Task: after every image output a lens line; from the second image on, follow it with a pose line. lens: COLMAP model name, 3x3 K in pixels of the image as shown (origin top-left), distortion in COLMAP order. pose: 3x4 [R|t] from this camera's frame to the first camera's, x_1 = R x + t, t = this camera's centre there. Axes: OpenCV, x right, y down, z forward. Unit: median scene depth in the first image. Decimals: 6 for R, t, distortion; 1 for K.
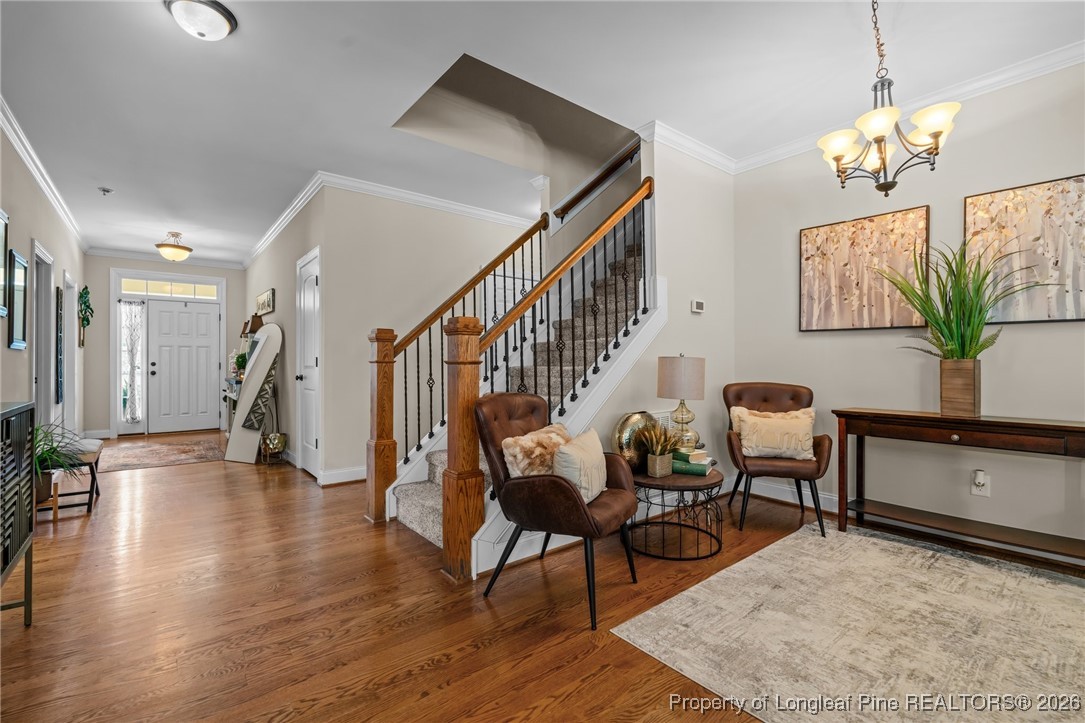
lens RADIAL K [[476.1, 0, 538.2], [0, 476.1, 360.6], [0, 0, 1]] dist [-0.010309, 0.000384]
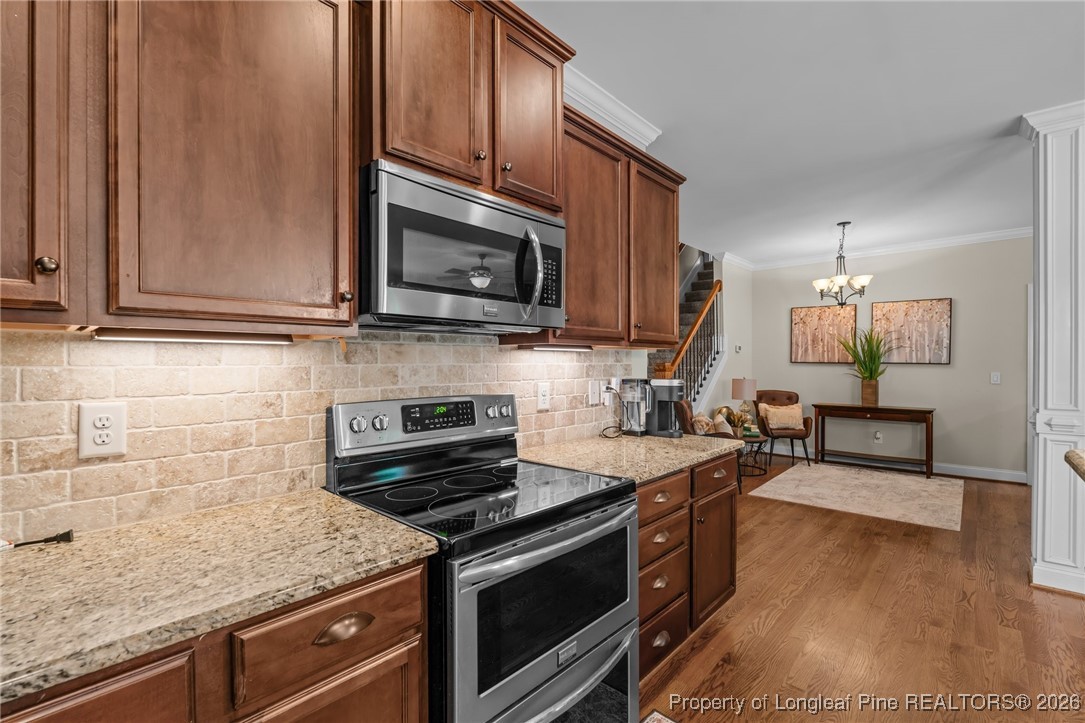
lens RADIAL K [[476.1, 0, 540.1], [0, 476.1, 365.5], [0, 0, 1]] dist [-0.010309, 0.000384]
pose [[0.989392, -0.004311, 0.145208, -0.835431], [0.002549, 0.999921, 0.012316, -0.090712], [-0.145250, -0.011815, 0.989324, -0.843900]]
